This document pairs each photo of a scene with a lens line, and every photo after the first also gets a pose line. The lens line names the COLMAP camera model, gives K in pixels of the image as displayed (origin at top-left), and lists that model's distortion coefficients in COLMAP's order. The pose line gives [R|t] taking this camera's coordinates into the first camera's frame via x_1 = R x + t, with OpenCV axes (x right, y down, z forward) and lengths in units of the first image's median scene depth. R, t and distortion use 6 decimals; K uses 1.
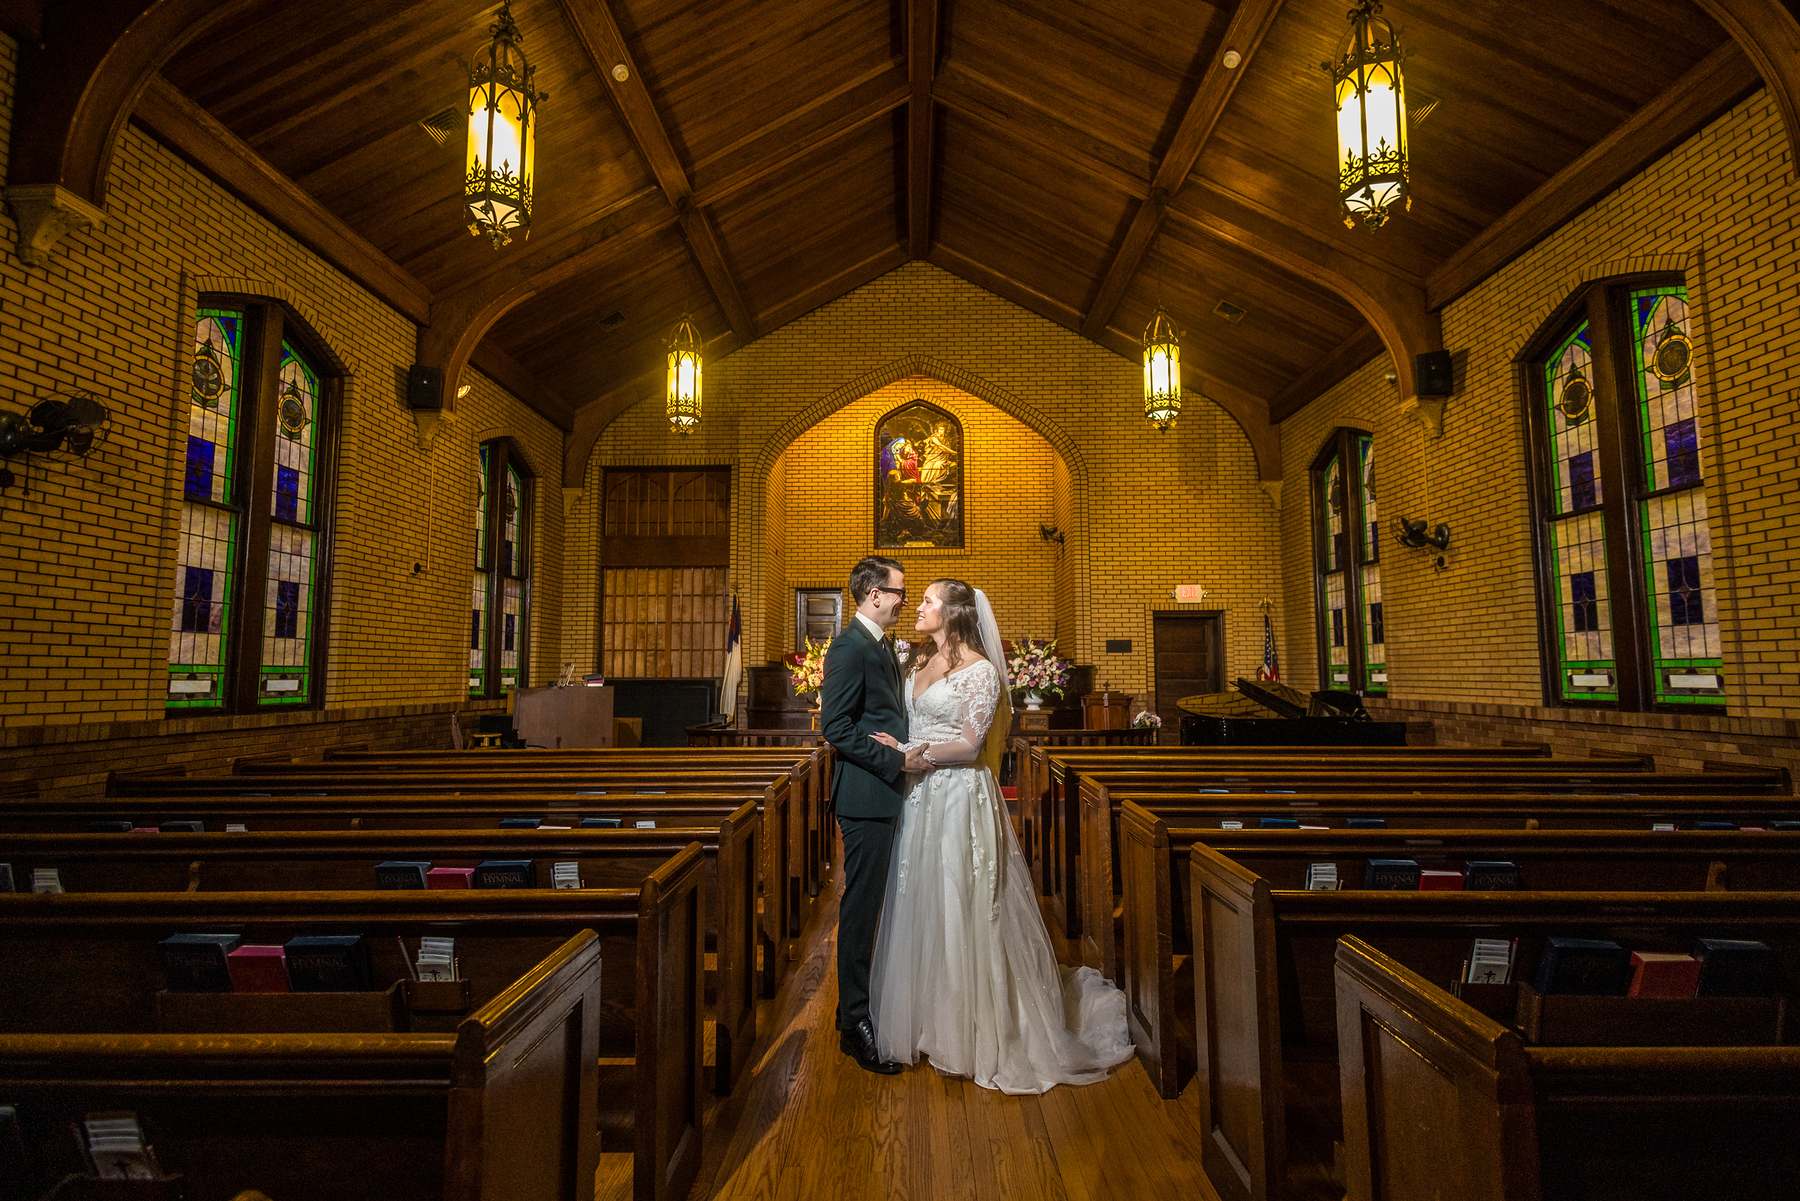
lens RADIAL K [[829.2, 0, 900.6], [0, 829.2, 596.4], [0, 0, 1]] dist [0.004213, 0.000634]
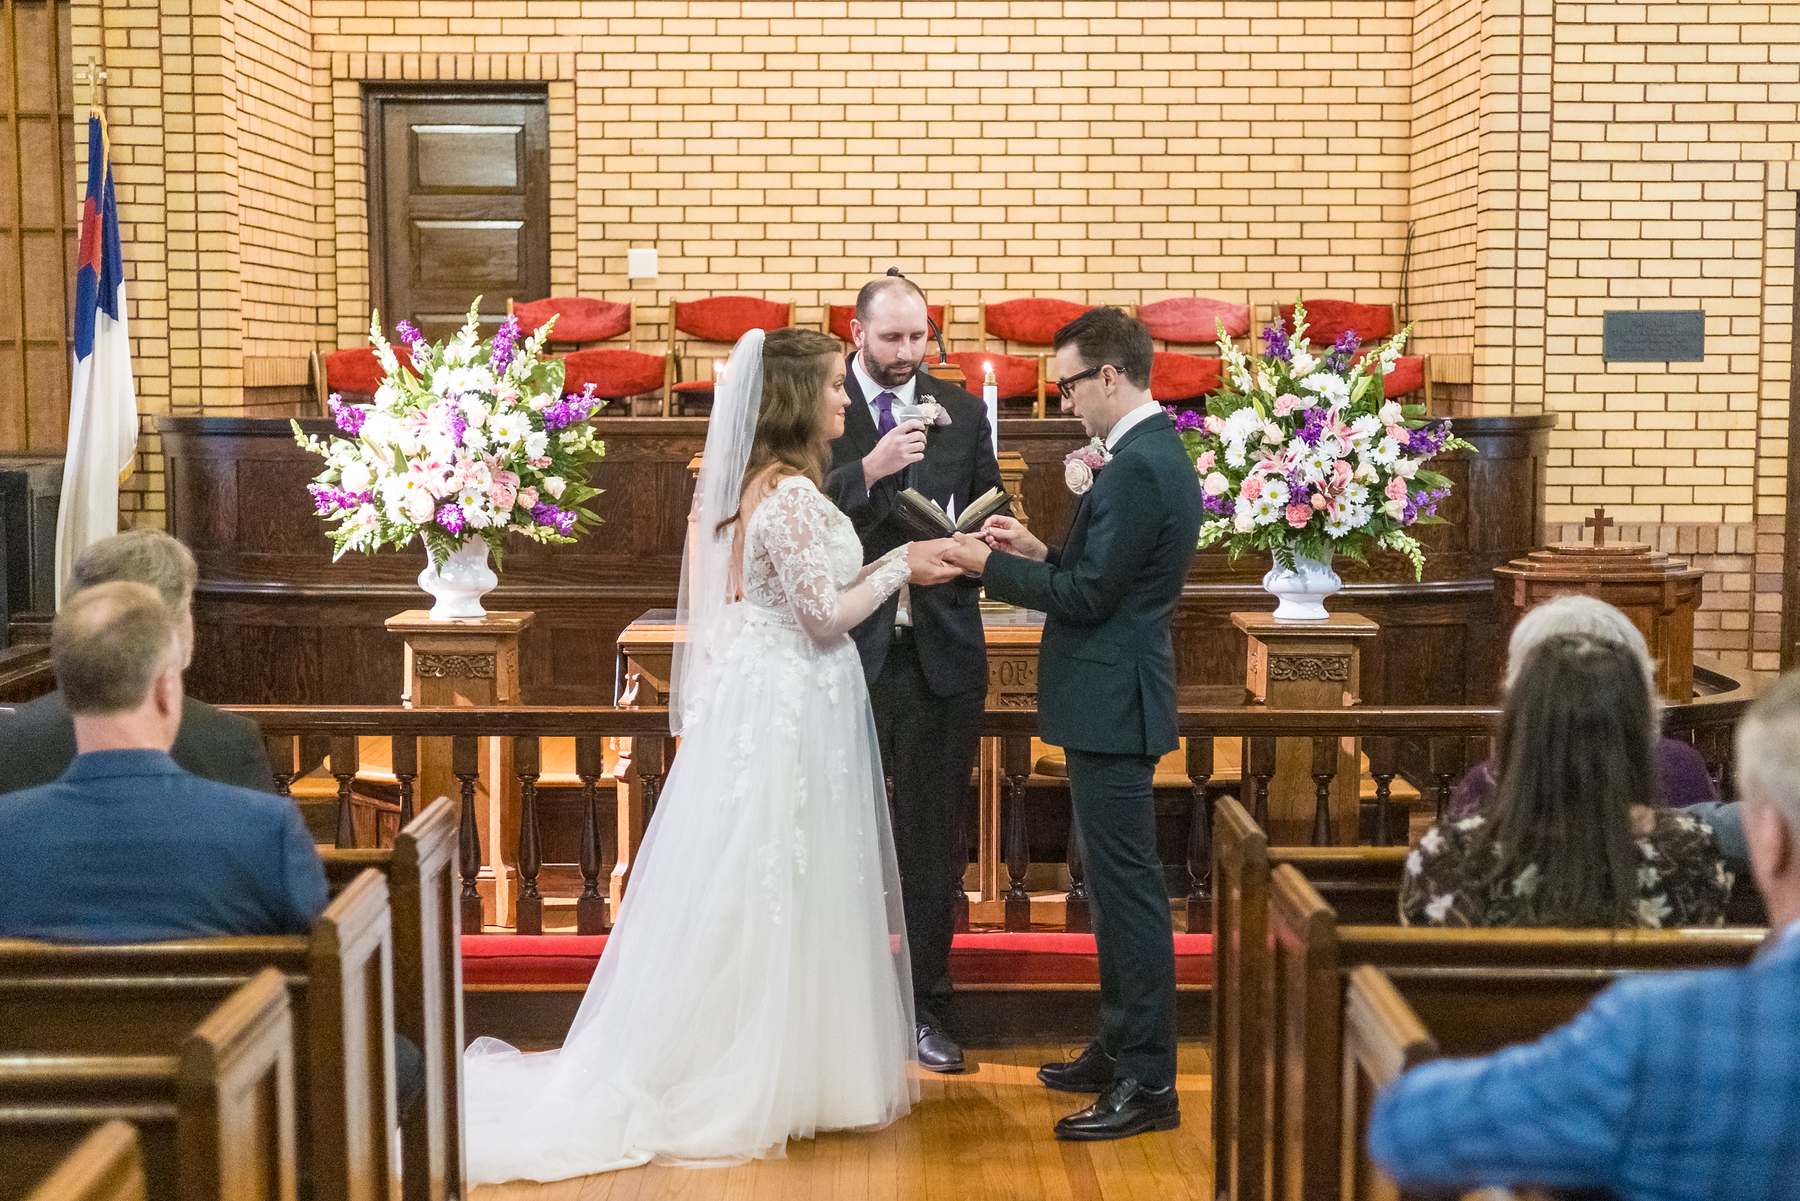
lens RADIAL K [[3081.1, 0, 943.5], [0, 3081.1, 706.0], [0, 0, 1]] dist [-0.017830, 0.241594]
pose [[0.999369, -0.000386, 0.035520, 0.015862], [-0.006904, 0.978759, 0.204897, -0.019616], [-0.034845, -0.205013, 0.978139, 0.074846]]
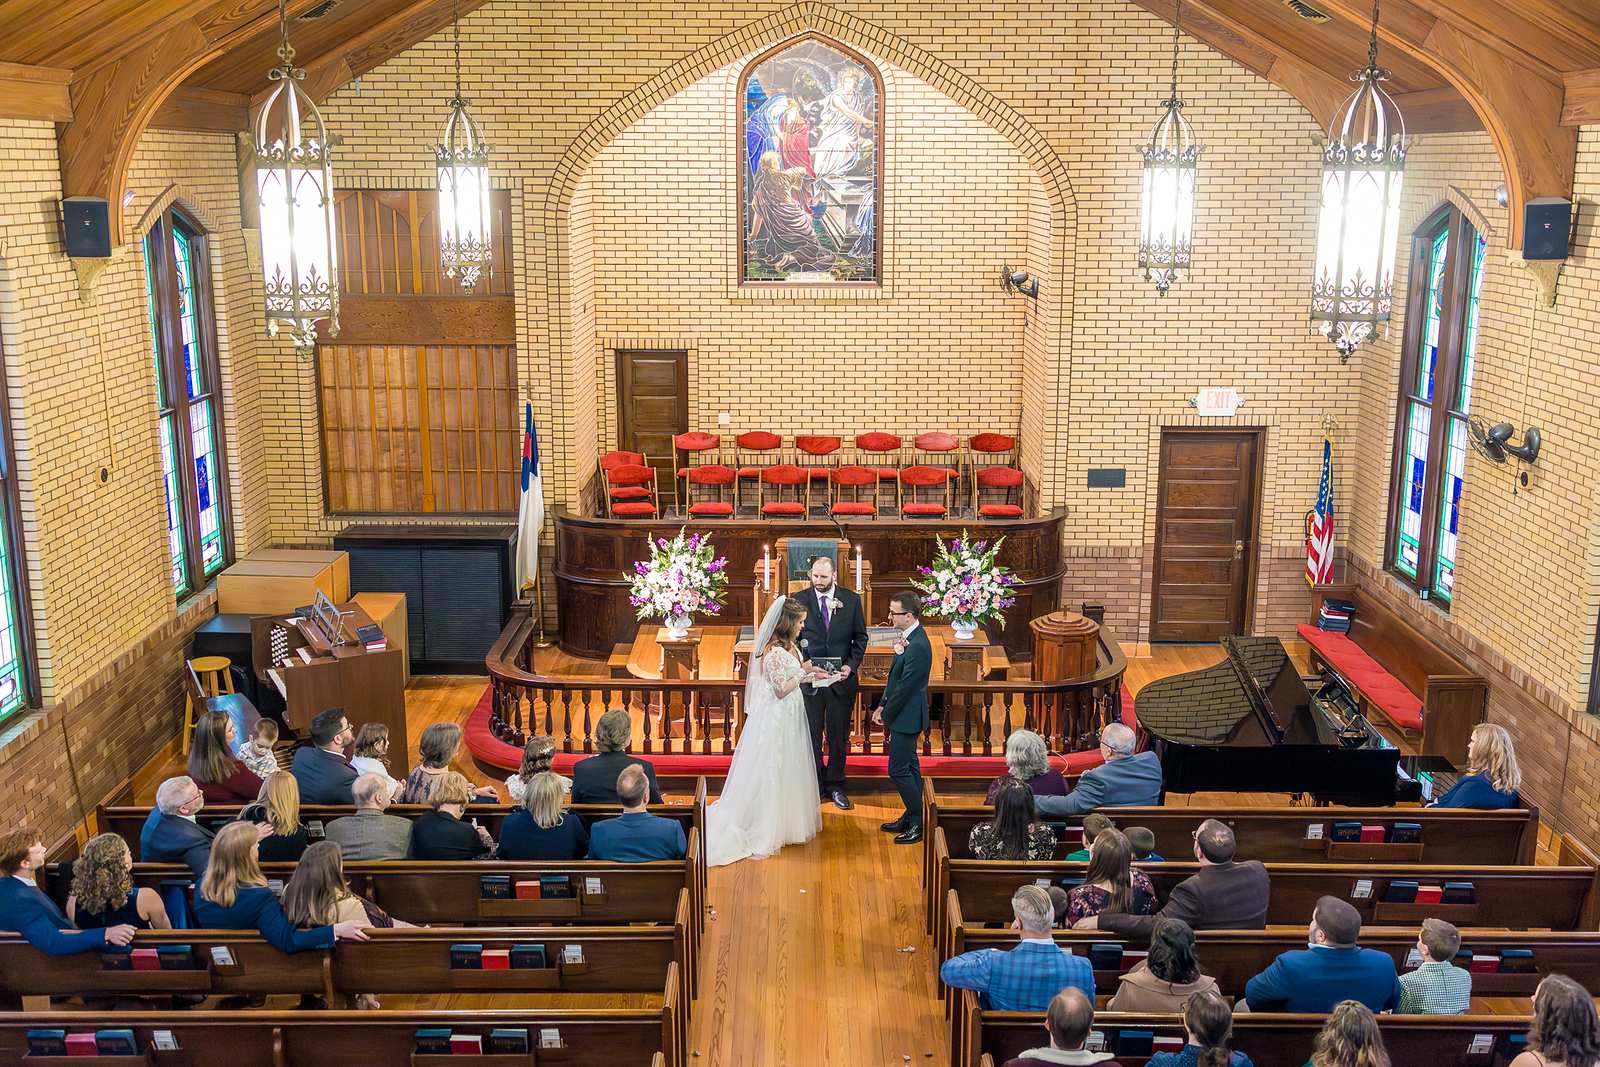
lens RADIAL K [[1592.3, 0, 802.2], [0, 1592.3, 530.7], [0, 0, 1]] dist [0.009873, -0.015878]
pose [[0.999821, 0.001270, 0.018901, -0.007045], [-0.007144, 0.949362, 0.314102, -0.301670], [-0.017545, -0.314181, 0.949201, -0.230857]]
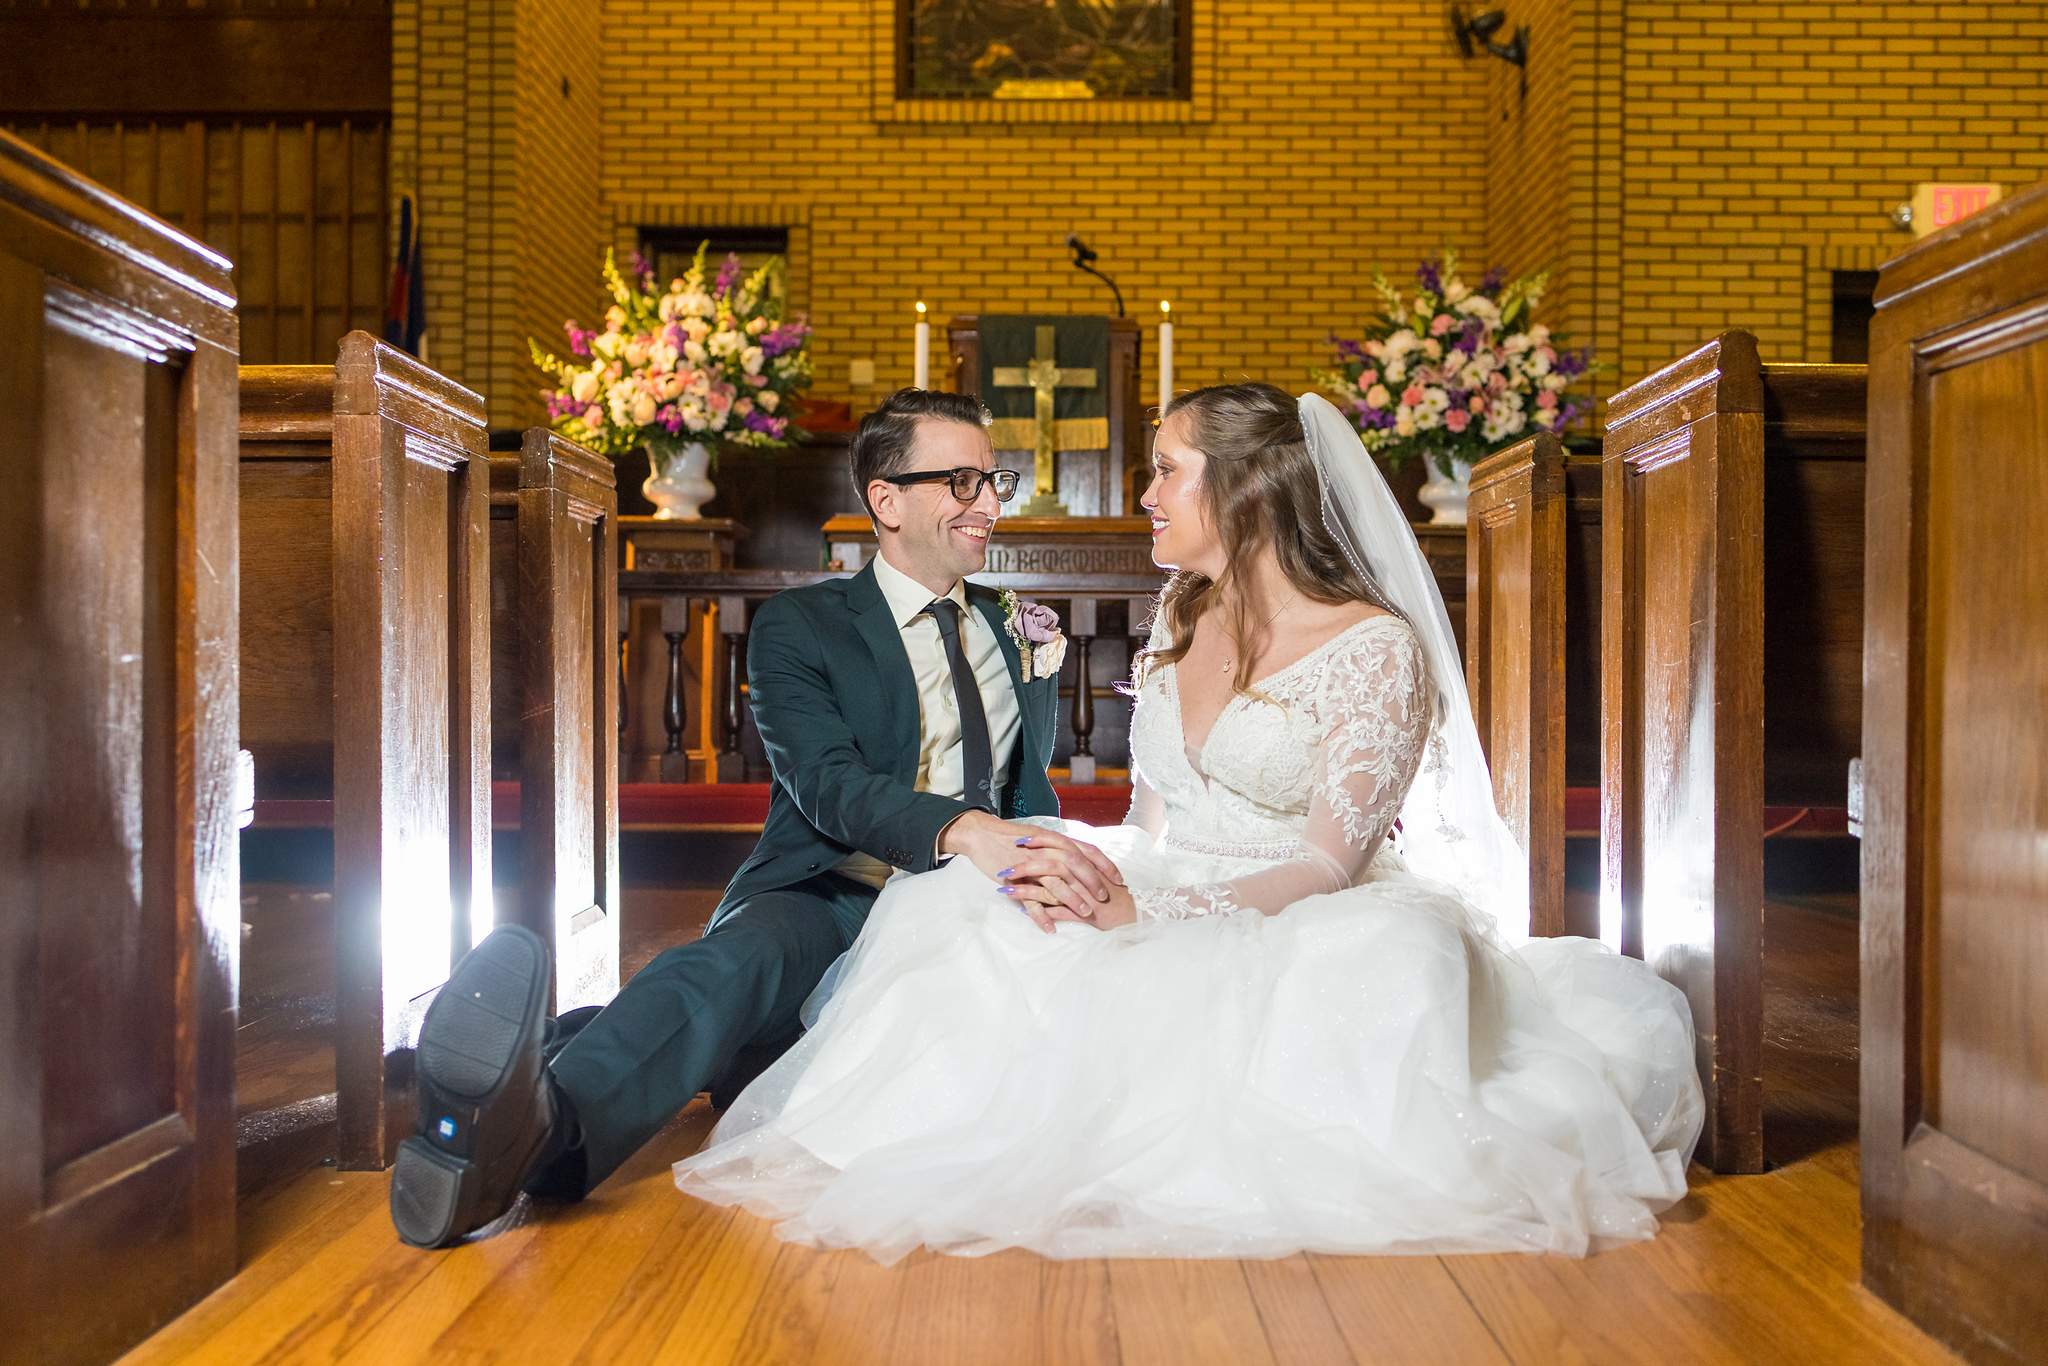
lens RADIAL K [[2088.7, 0, 1022.7], [0, 2088.7, 679.6], [0, 0, 1]] dist [-0.003006, 0.030212]
pose [[0.999892, 0.010991, 0.009728, 0.011275], [-0.011854, 0.995539, 0.093602, 0.095432], [-0.008656, -0.093707, 0.995562, 0.250693]]
